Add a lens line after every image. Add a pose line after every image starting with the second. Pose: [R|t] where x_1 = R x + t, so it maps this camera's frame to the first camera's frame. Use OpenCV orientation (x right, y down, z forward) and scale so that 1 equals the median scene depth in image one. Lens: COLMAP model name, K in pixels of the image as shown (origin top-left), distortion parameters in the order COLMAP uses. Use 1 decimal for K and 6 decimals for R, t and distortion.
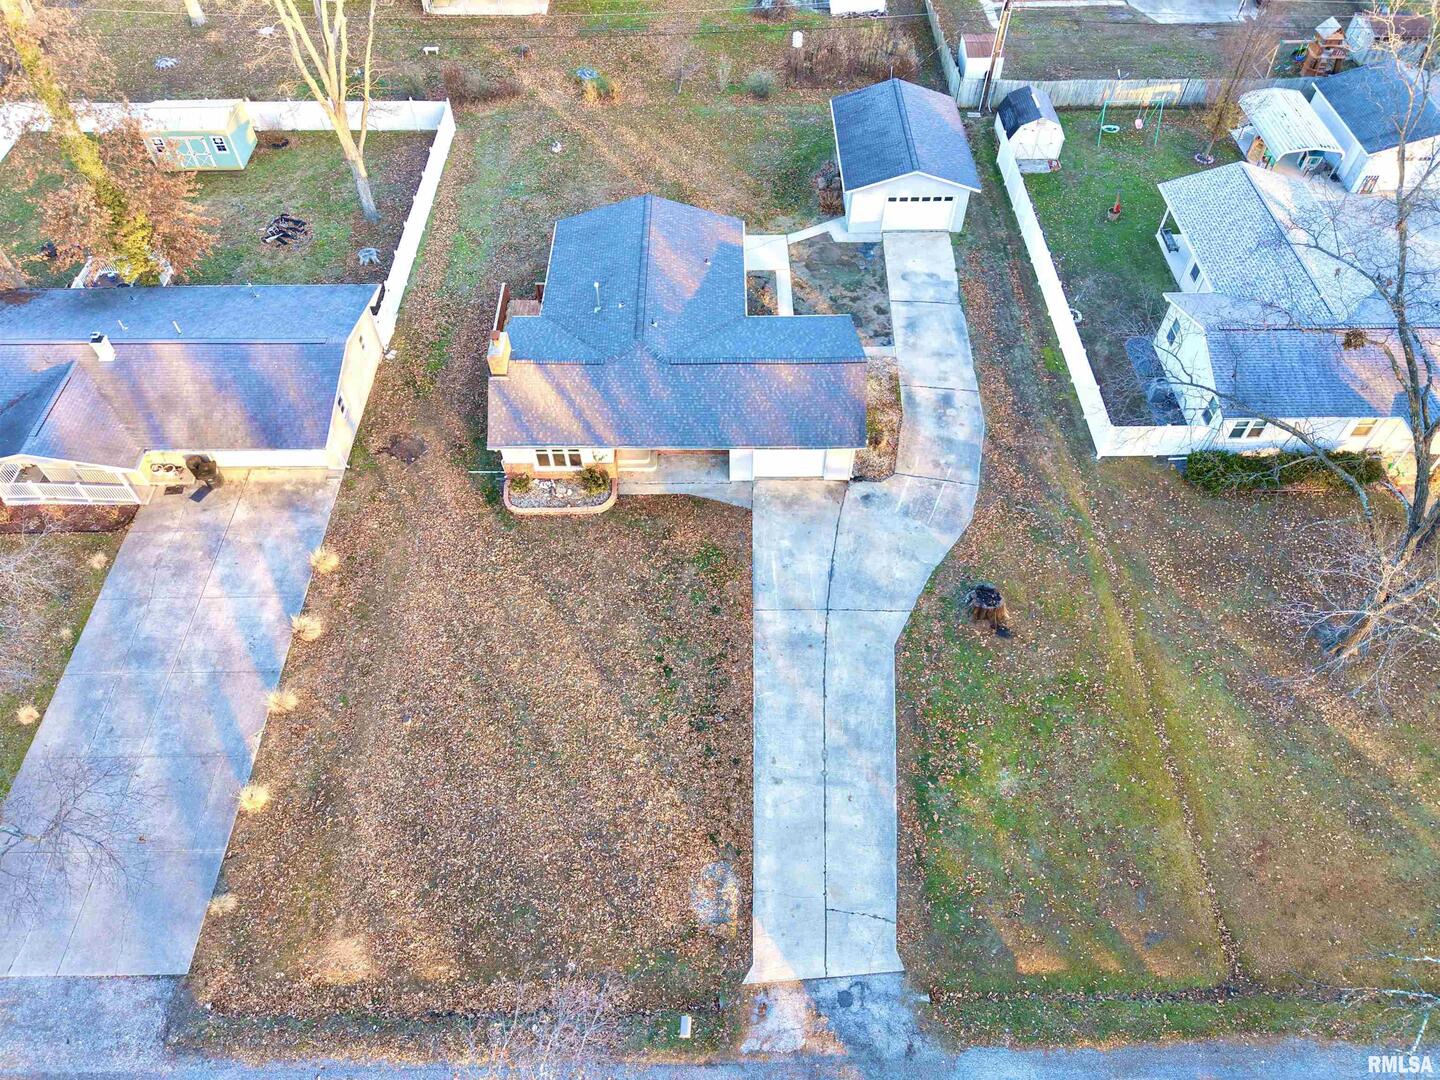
lens RADIAL K [[966.6, 0, 716.4], [0, 966.6, 539.7], [0, 0, 1]] dist [0.017284, -0.018940]
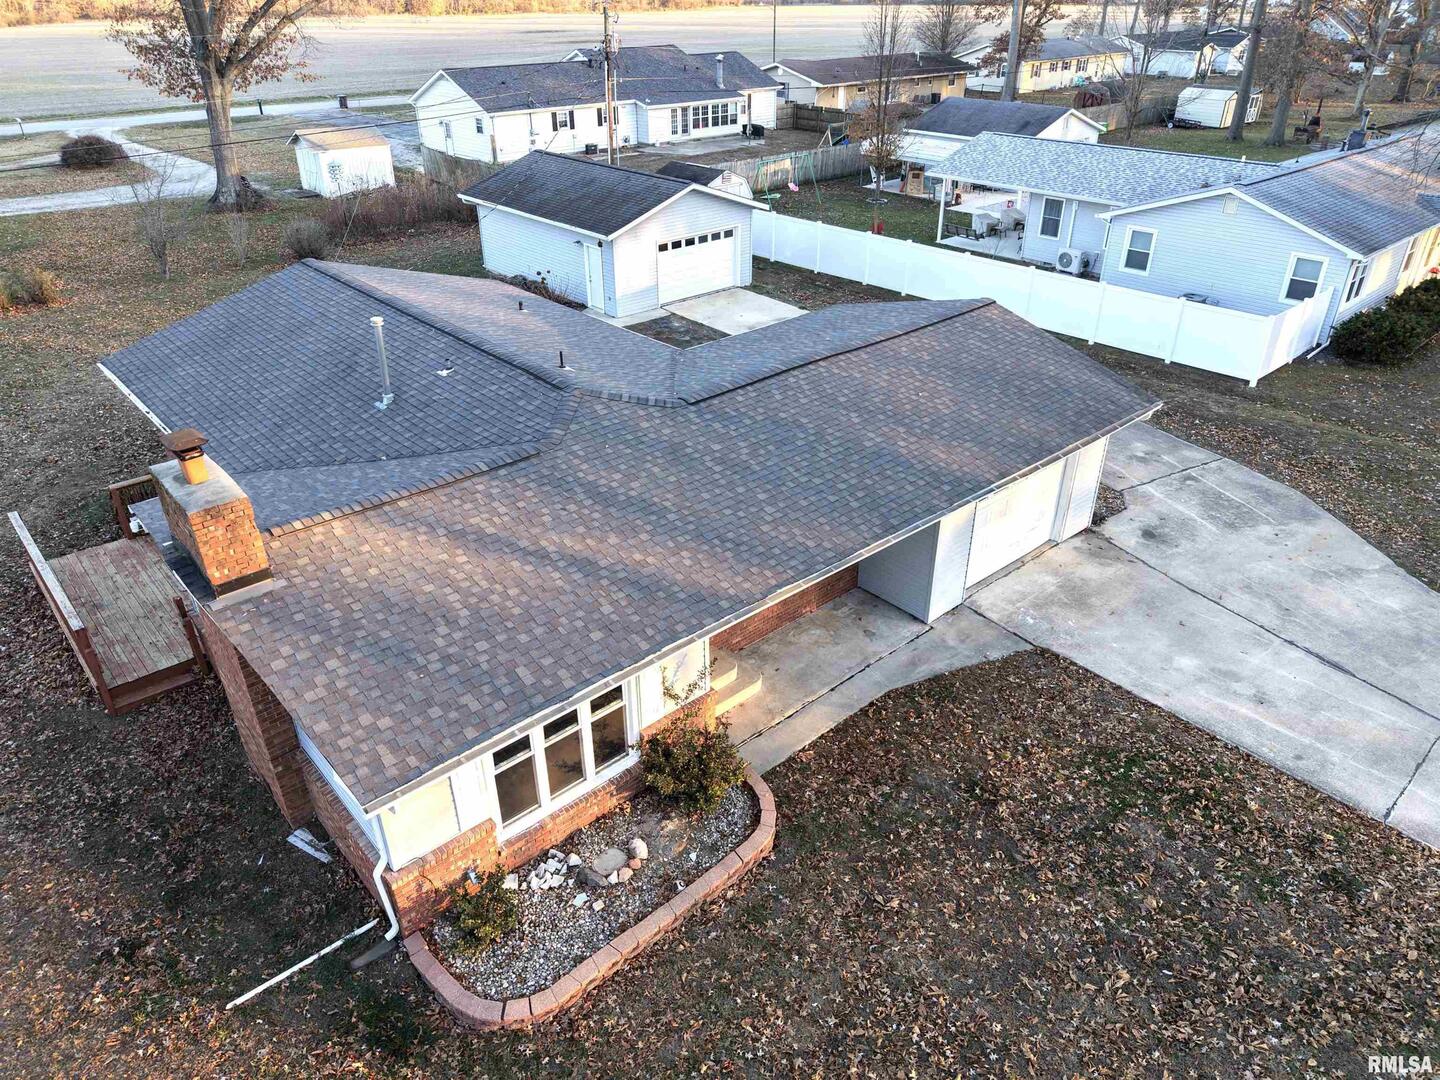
lens RADIAL K [[966.6, 0, 717.5], [0, 966.6, 535.4], [0, 0, 1]] dist [0.017284, -0.018940]
pose [[0.748201, -0.322200, 0.579984, -0.275882], [0.522534, 0.824840, -0.215864, -0.052376], [-0.408843, 0.464571, 0.785507, 0.727873]]
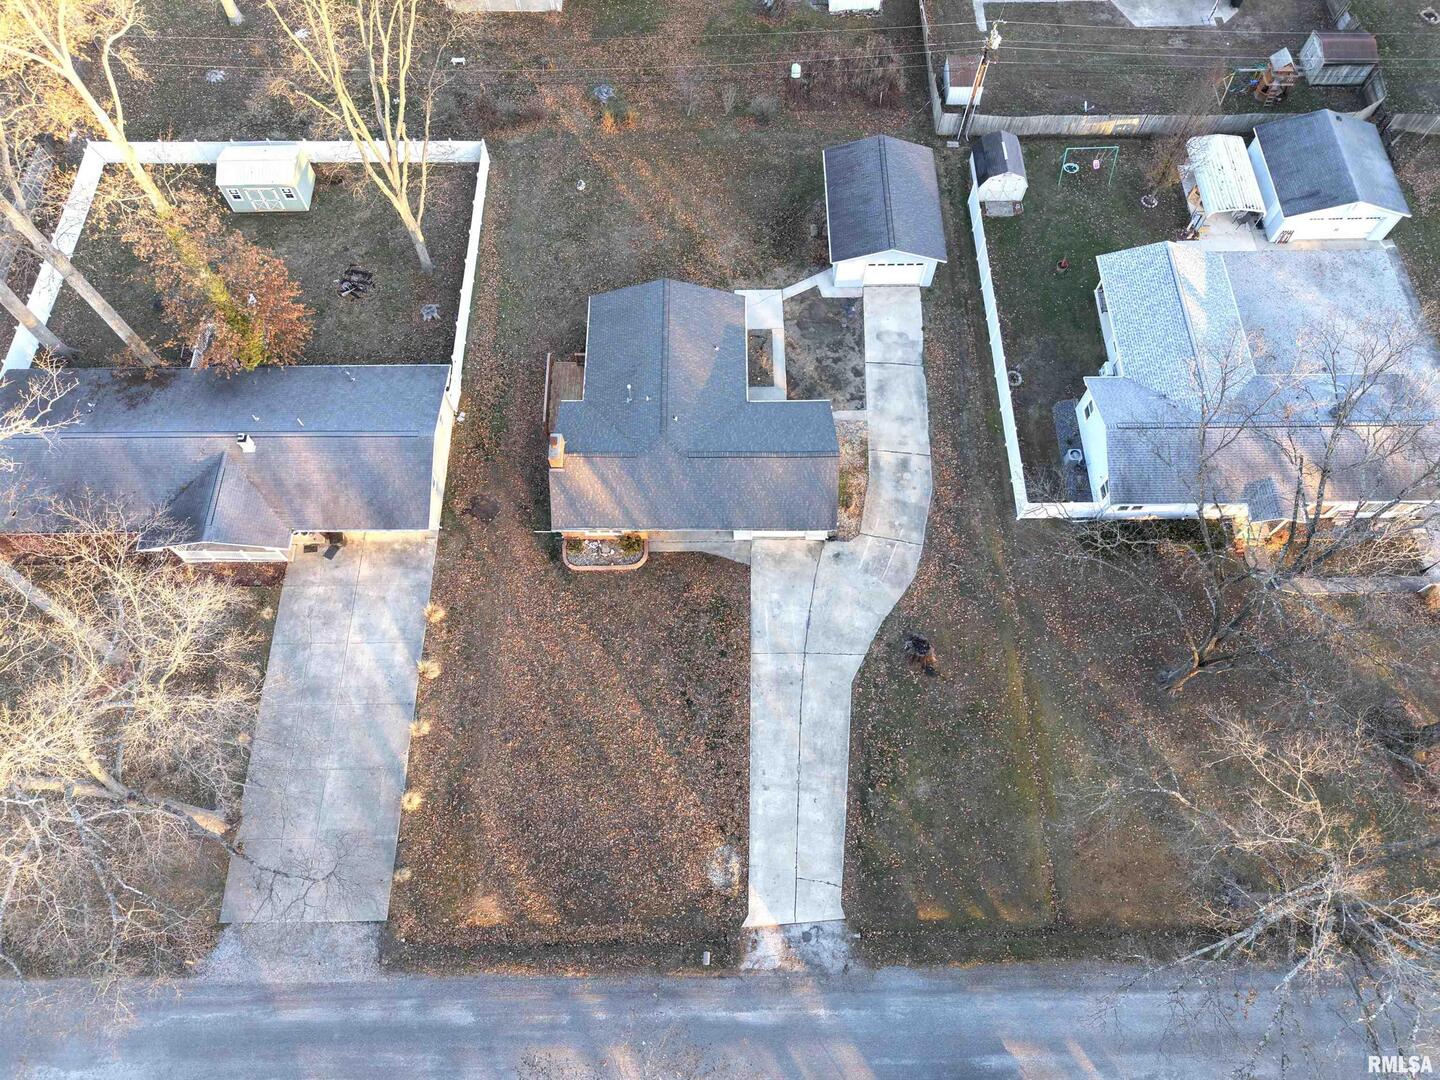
lens RADIAL K [[966.6, 0, 713.4], [0, 966.6, 538.0], [0, 0, 1]] dist [0.017284, -0.018940]
pose [[0.999997, 0.001625, 0.001934, -0.016489], [-0.002014, 0.974923, 0.222535, -0.364828], [-0.001524, -0.222538, 0.974923, -0.281848]]
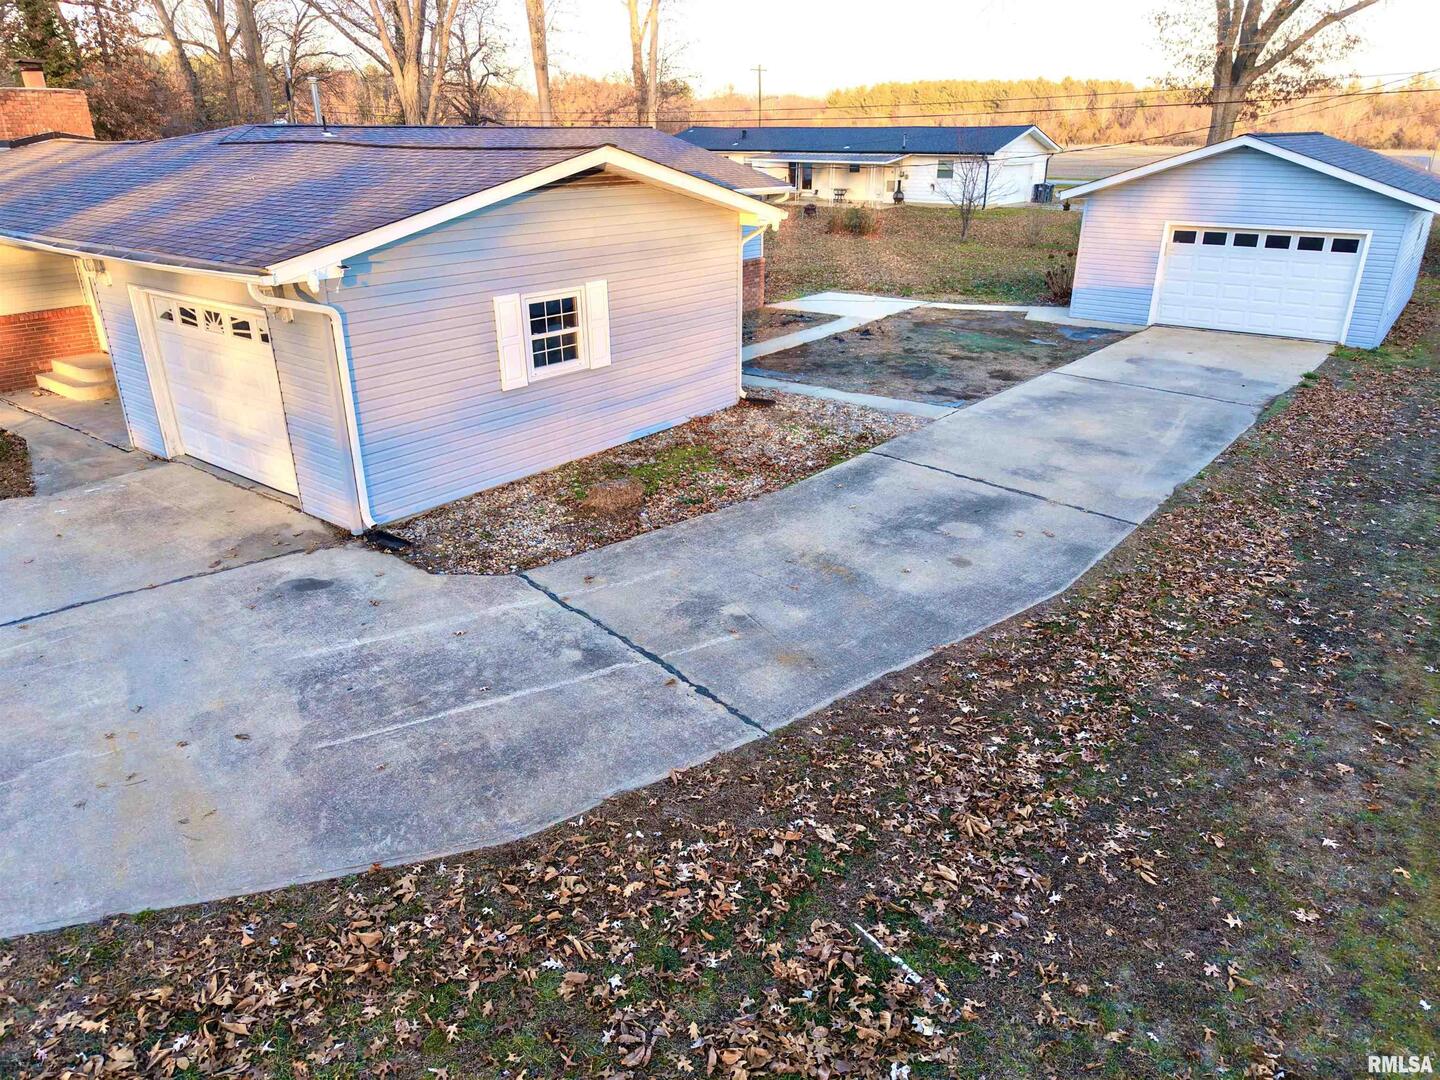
lens RADIAL K [[966.6, 0, 731.4], [0, 966.6, 541.3], [0, 0, 1]] dist [0.017284, -0.018940]
pose [[0.799775, 0.242580, -0.549104, 0.358202], [-0.479581, 0.808362, -0.341400, -0.022896], [0.361058, 0.536383, 0.762844, 0.870860]]
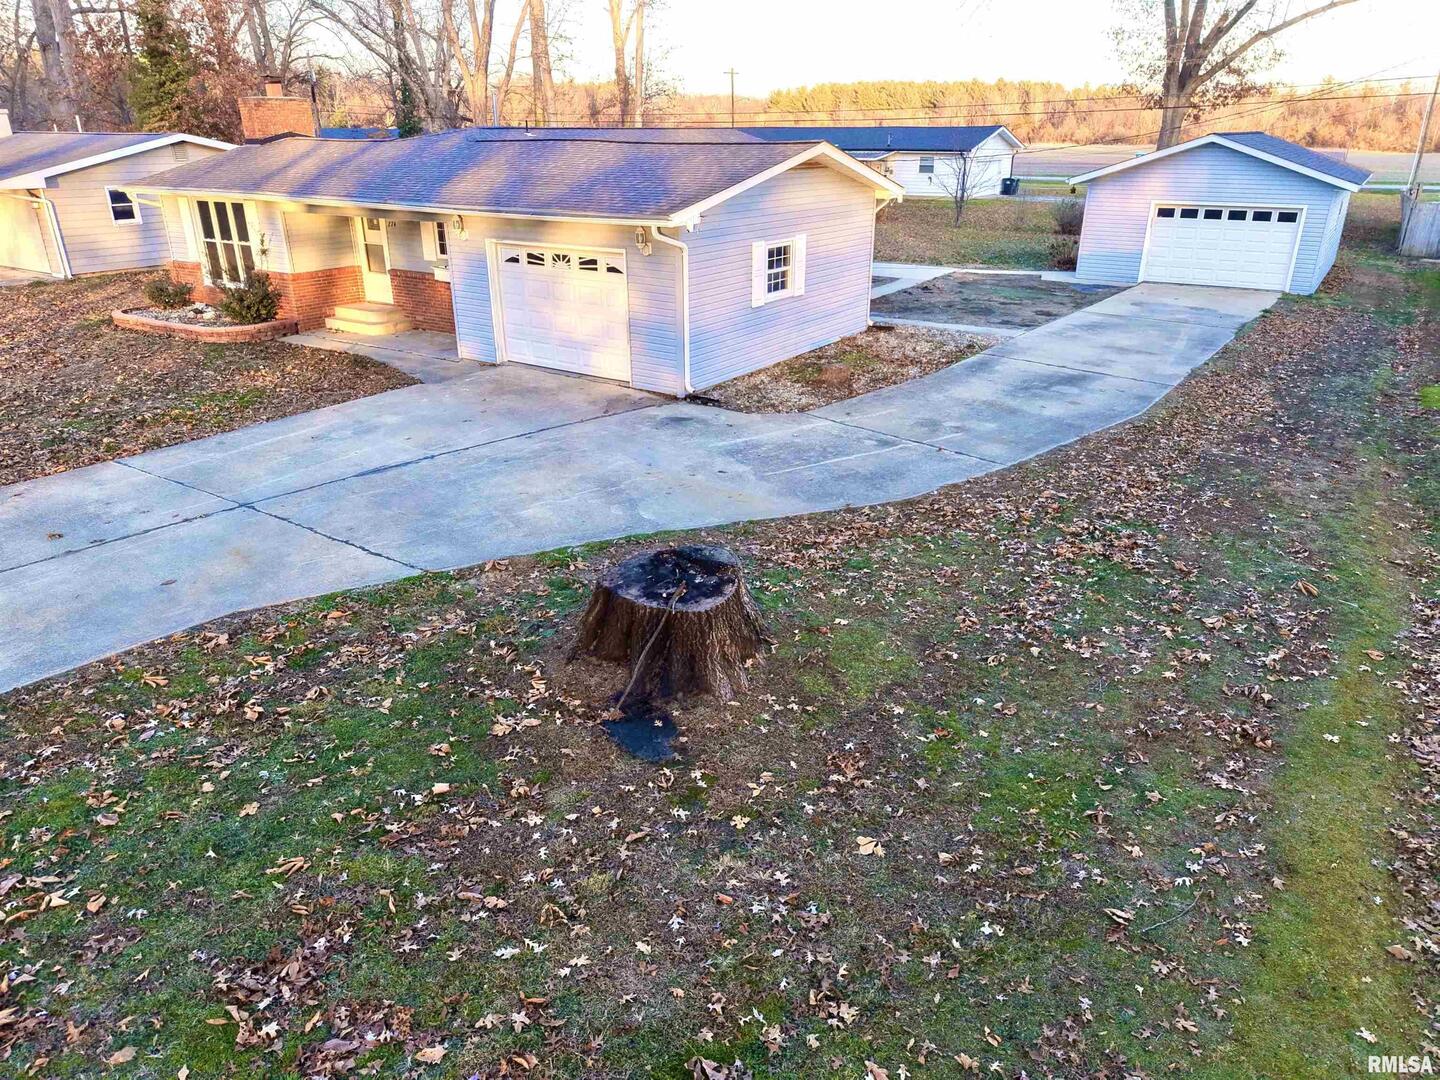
lens RADIAL K [[966.6, 0, 735.1], [0, 966.6, 541.1], [0, 0, 1]] dist [0.017284, -0.018940]
pose [[0.836631, 0.221897, -0.500809, 0.364839], [-0.437968, 0.820090, -0.368288, 0.116149], [0.328987, 0.527459, 0.783297, 0.762834]]
